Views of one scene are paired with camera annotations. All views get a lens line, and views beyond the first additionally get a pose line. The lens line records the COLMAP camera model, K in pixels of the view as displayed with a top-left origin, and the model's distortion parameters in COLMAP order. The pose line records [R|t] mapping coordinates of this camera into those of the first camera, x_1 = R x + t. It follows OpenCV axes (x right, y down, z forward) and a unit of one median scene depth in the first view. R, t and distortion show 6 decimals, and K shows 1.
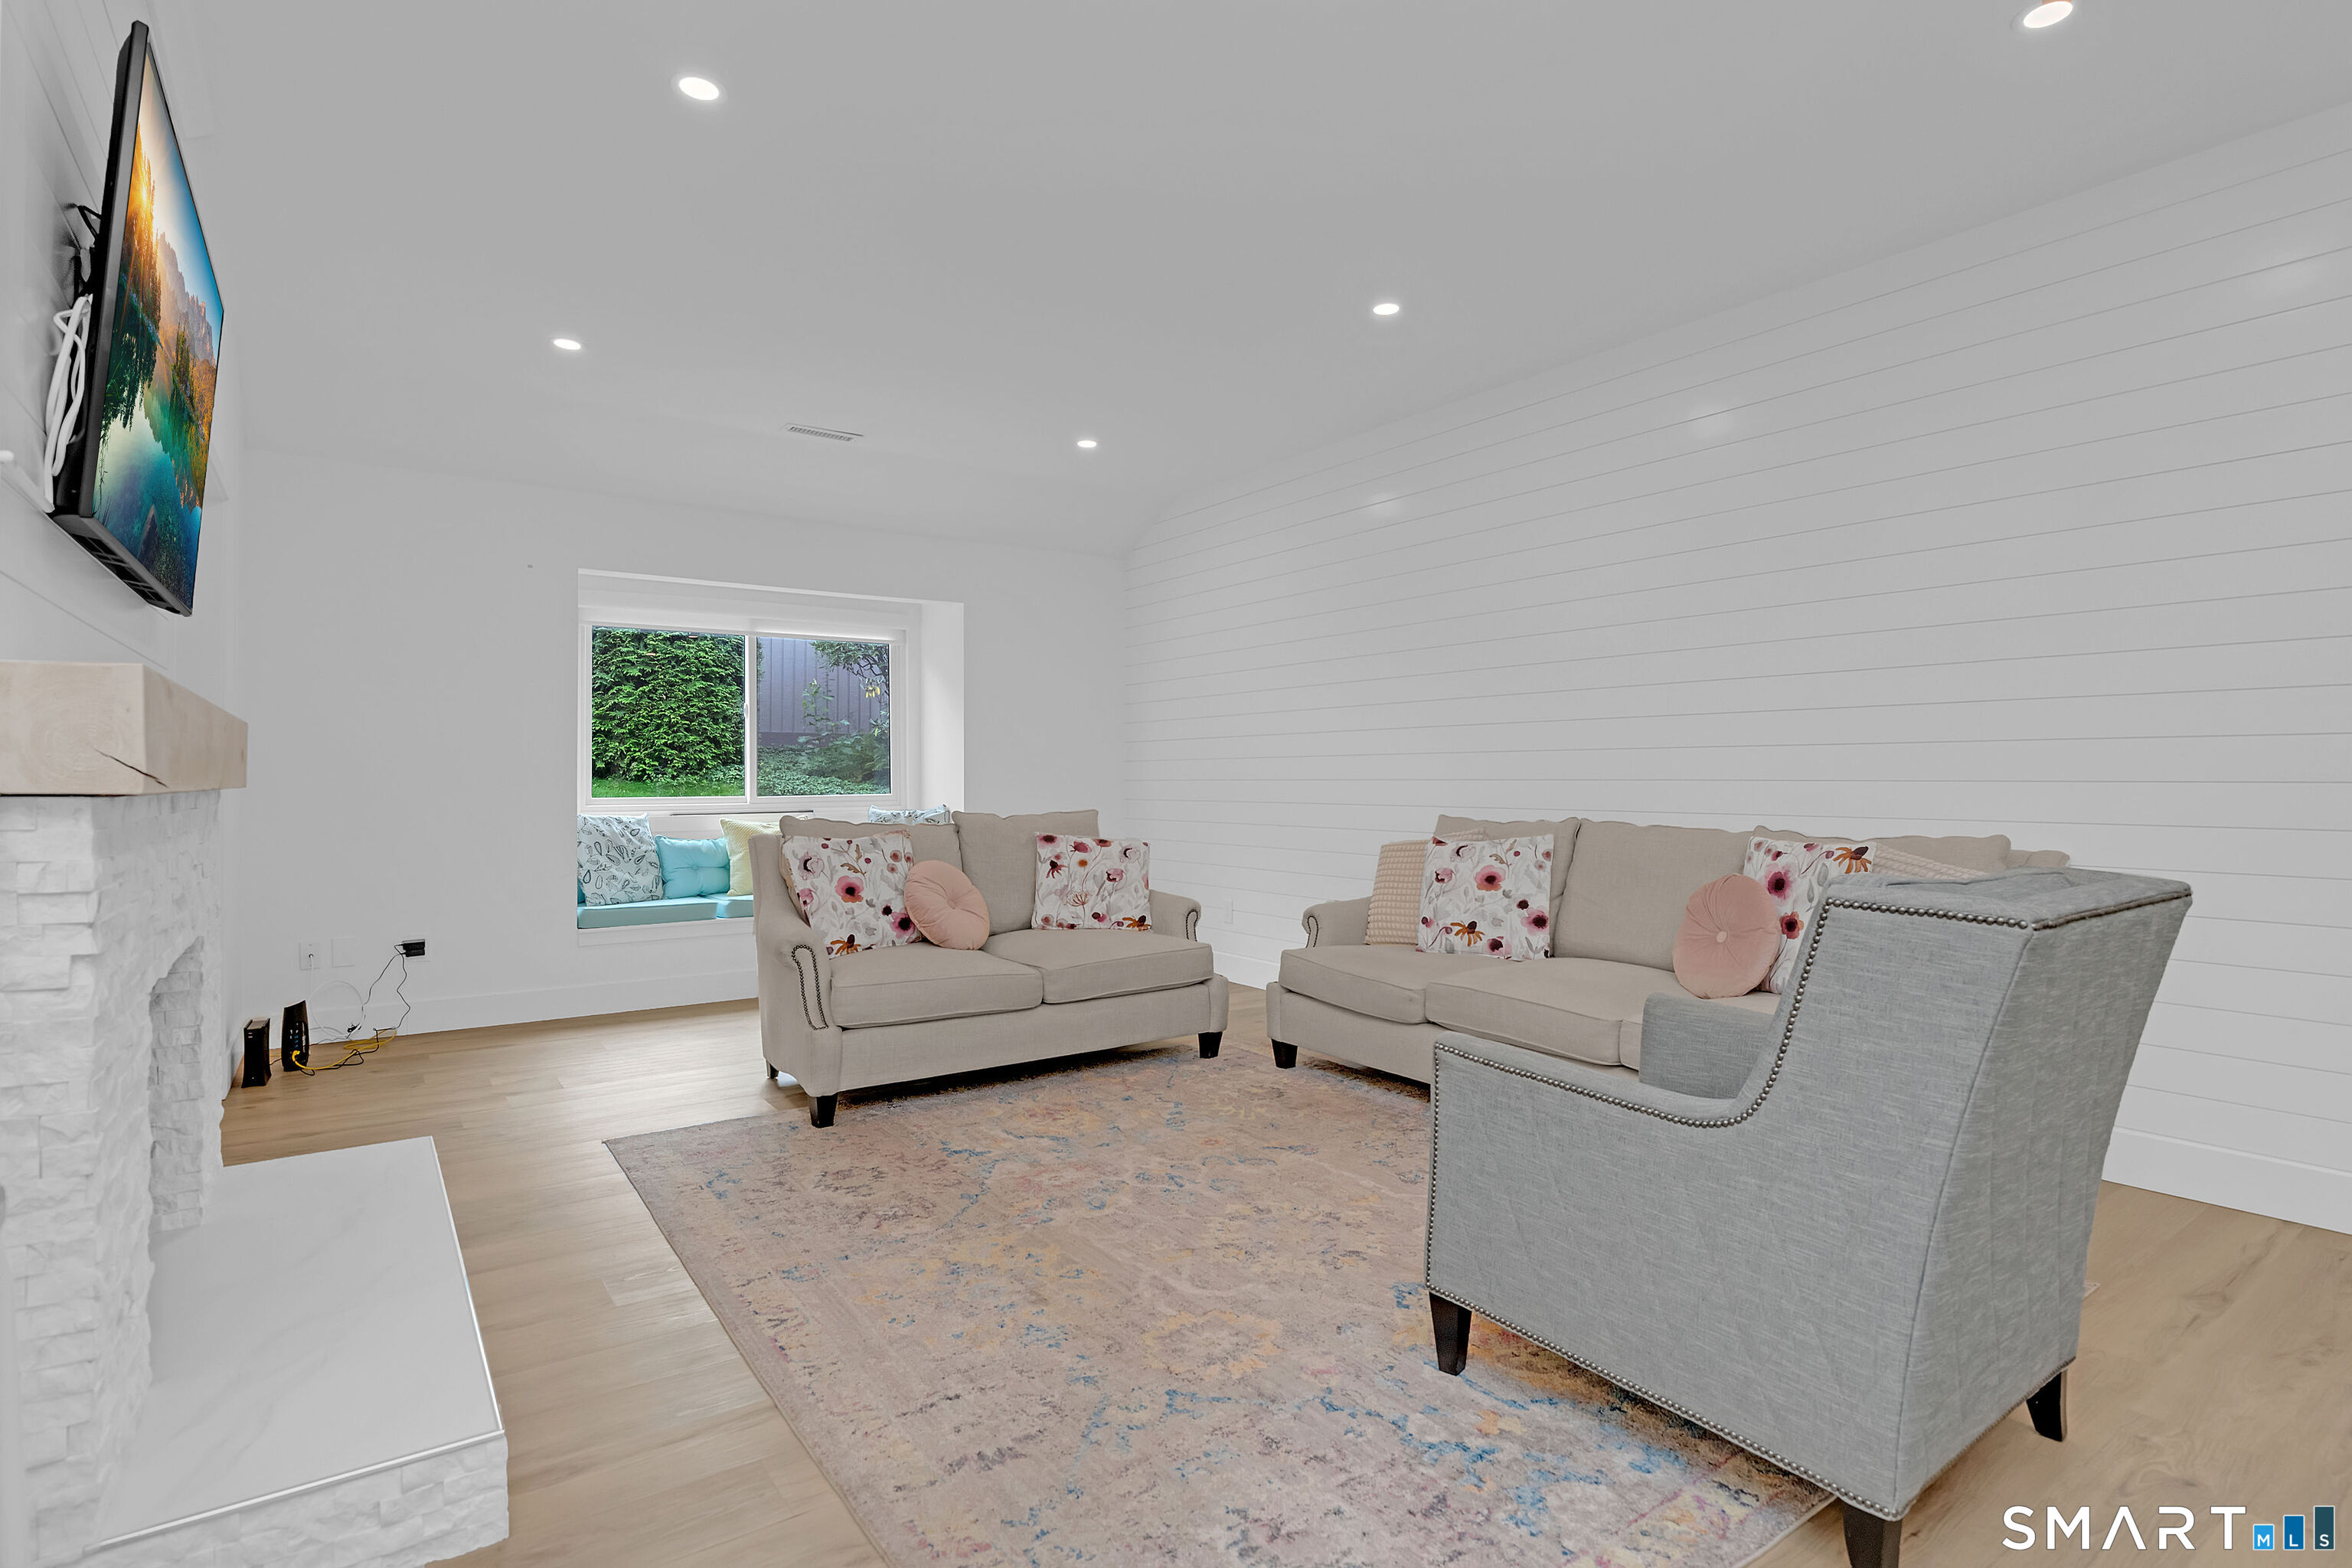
lens RADIAL K [[1169.1, 0, 1198.4], [0, 1169.1, 762.7], [0, 0, 1]] dist [-0.011257, -0.003981]
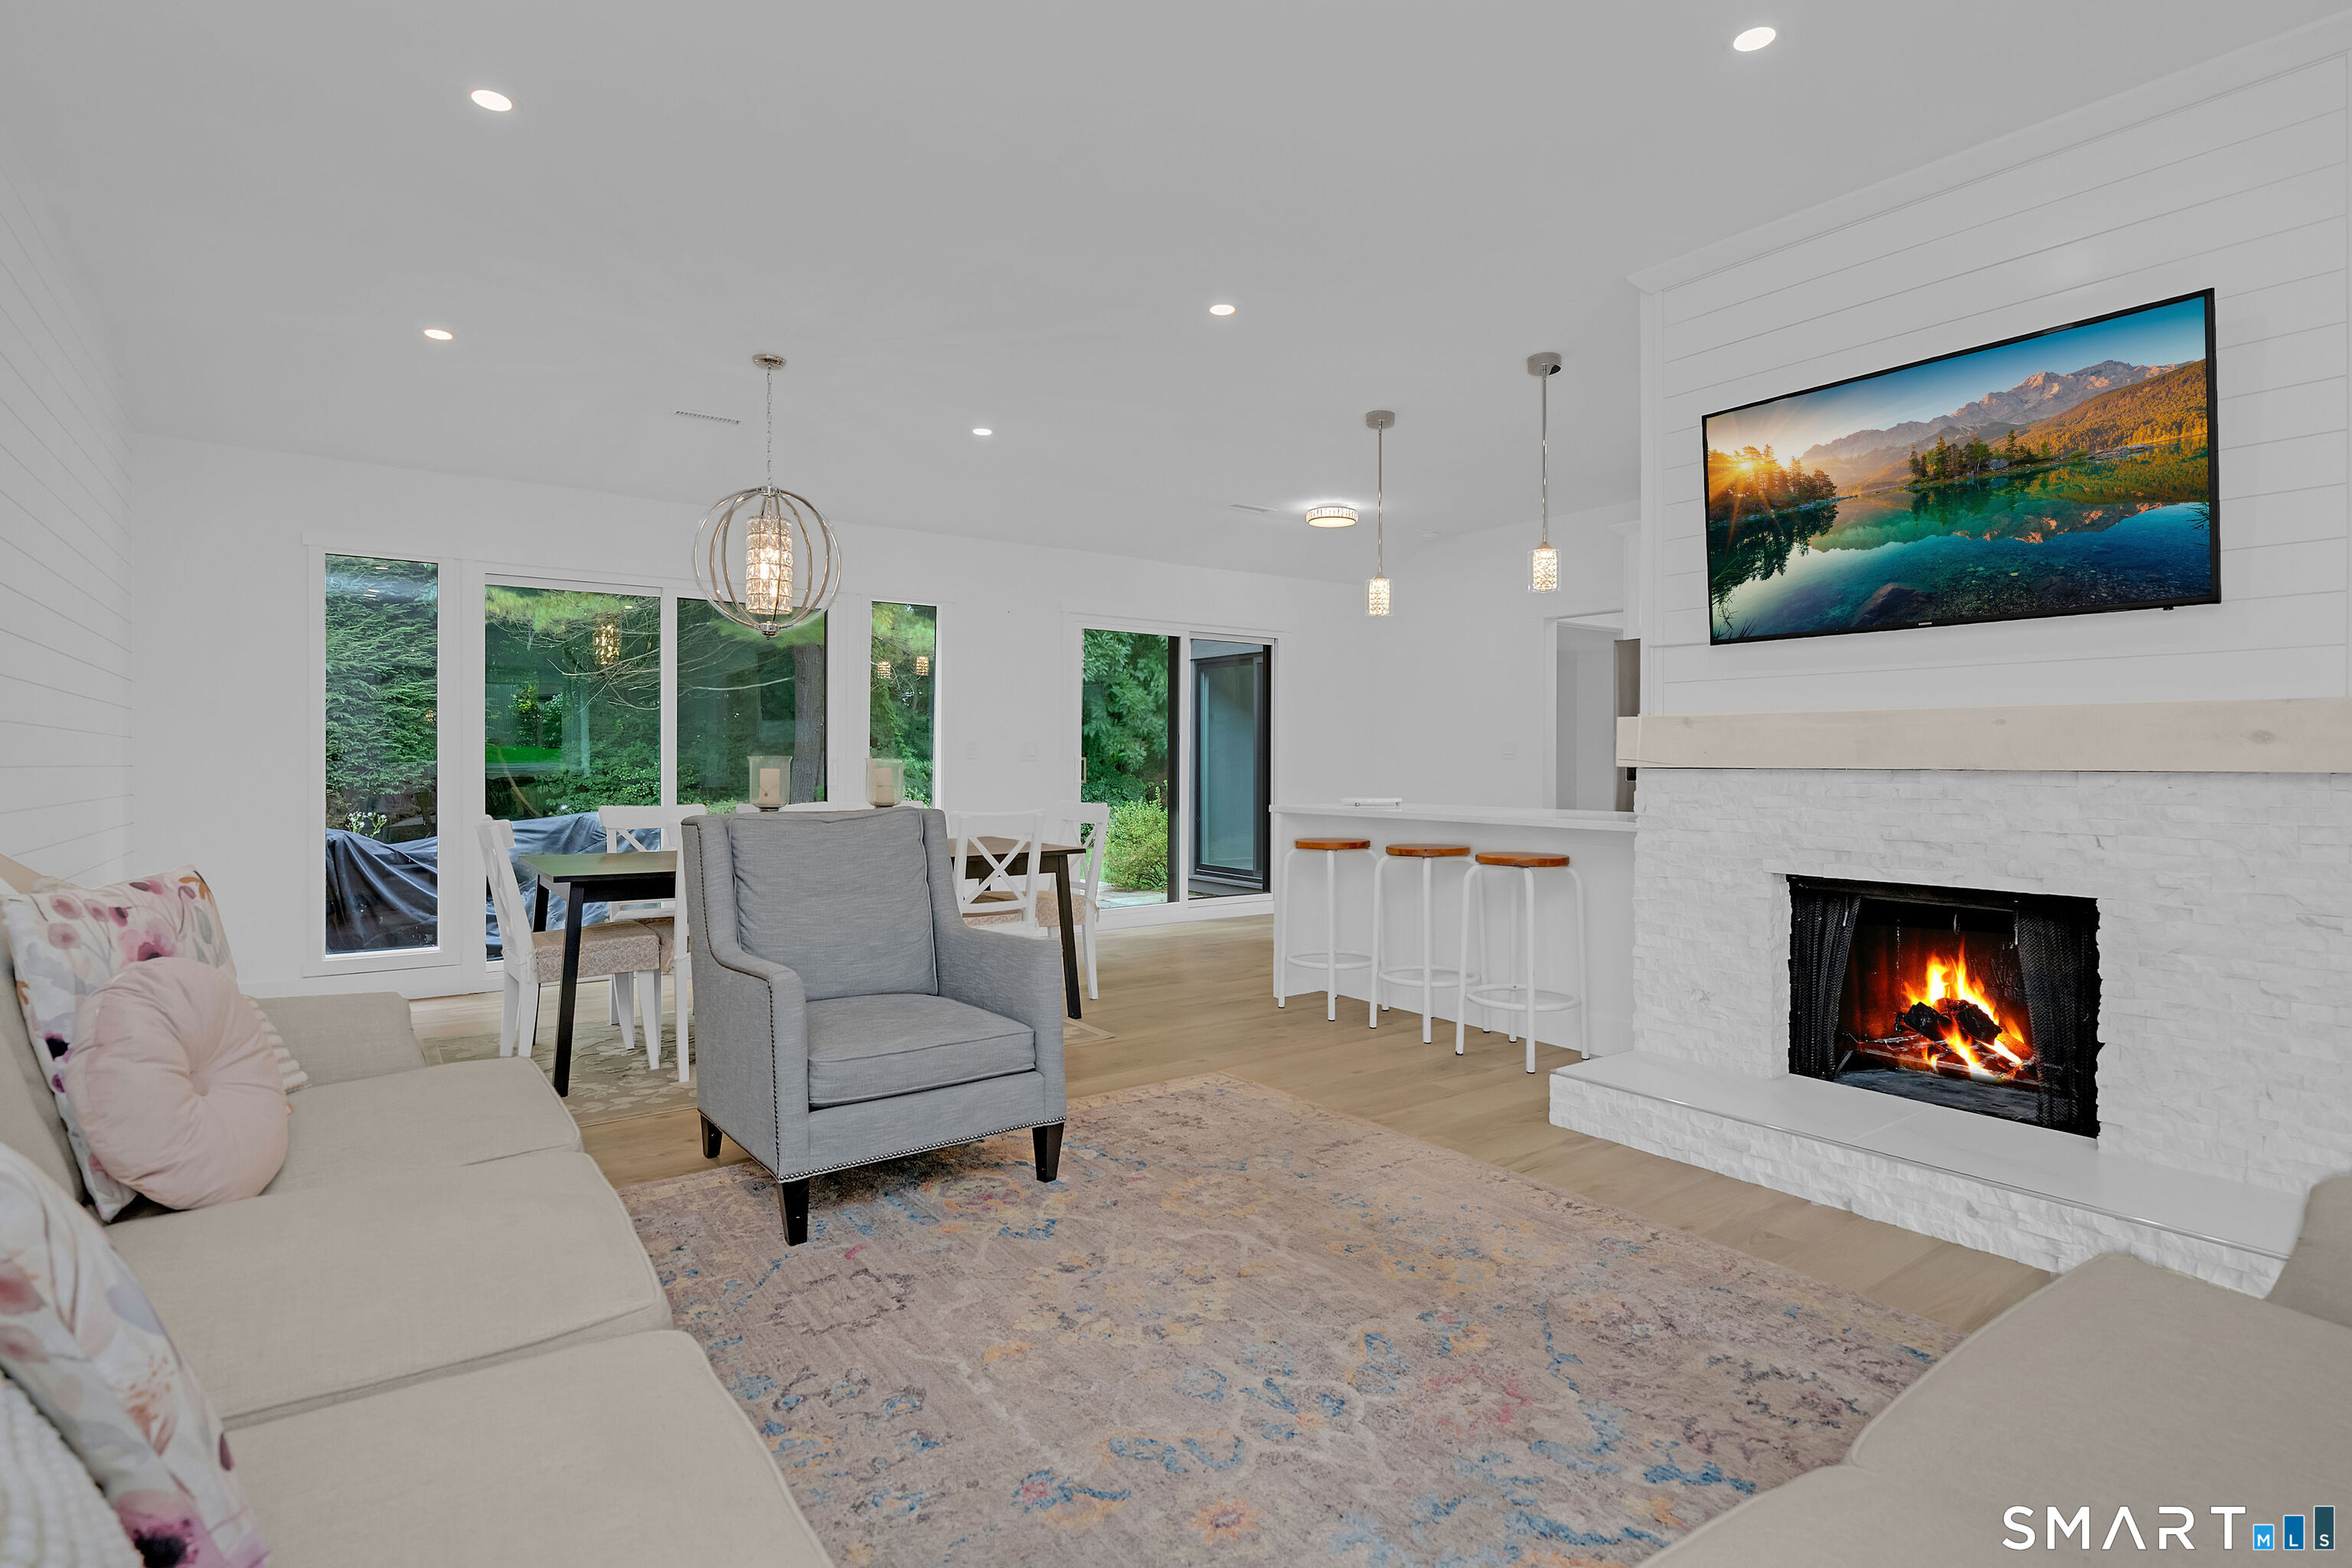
lens RADIAL K [[1169.1, 0, 1236.6], [0, 1169.1, 780.8], [0, 0, 1]] dist [-0.011257, -0.003981]
pose [[-0.999273, 0.001950, -0.038078, 0.019625], [0.001769, 0.999987, 0.004788, 0.014248], [0.038087, 0.004717, -0.999263, 1.183207]]
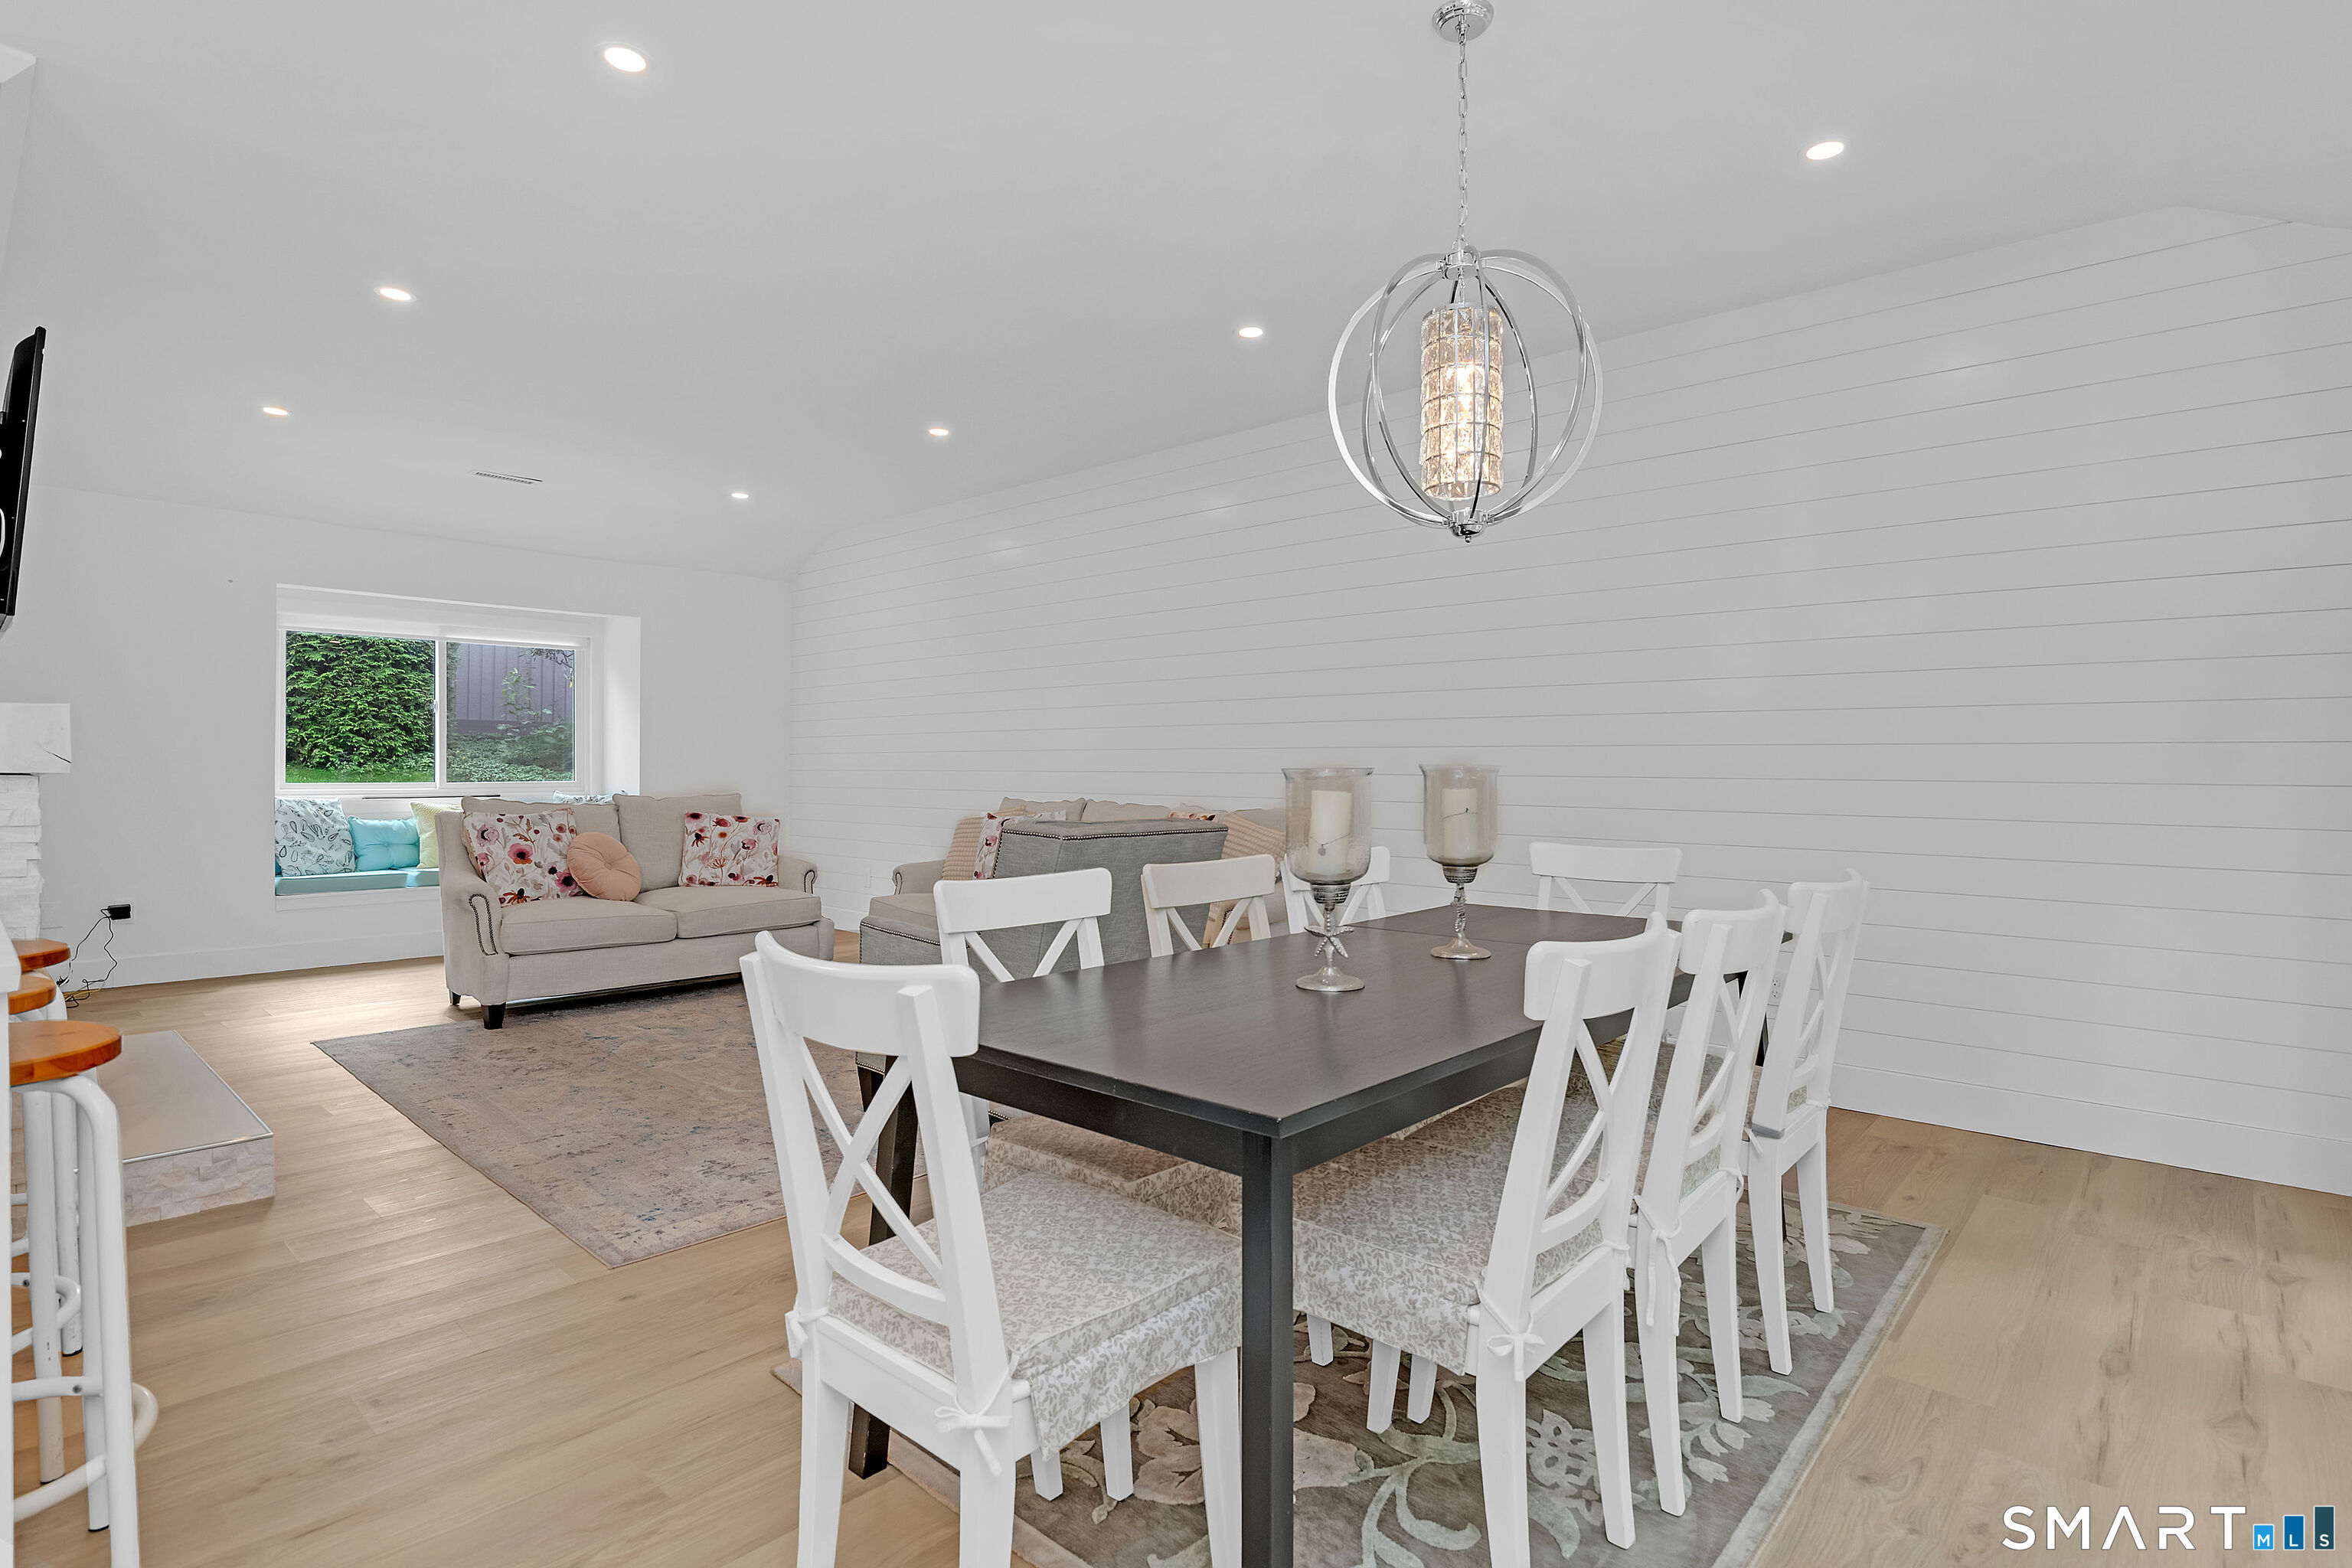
lens RADIAL K [[1169.1, 0, 1183.1], [0, 1169.1, 763.8], [0, 0, 1]] dist [-0.011257, -0.003981]
pose [[0.980767, 0.007139, 0.195049, 0.160374], [-0.008777, 0.999933, 0.007534, -0.006498], [-0.194982, -0.009101, 0.980765, -0.385076]]
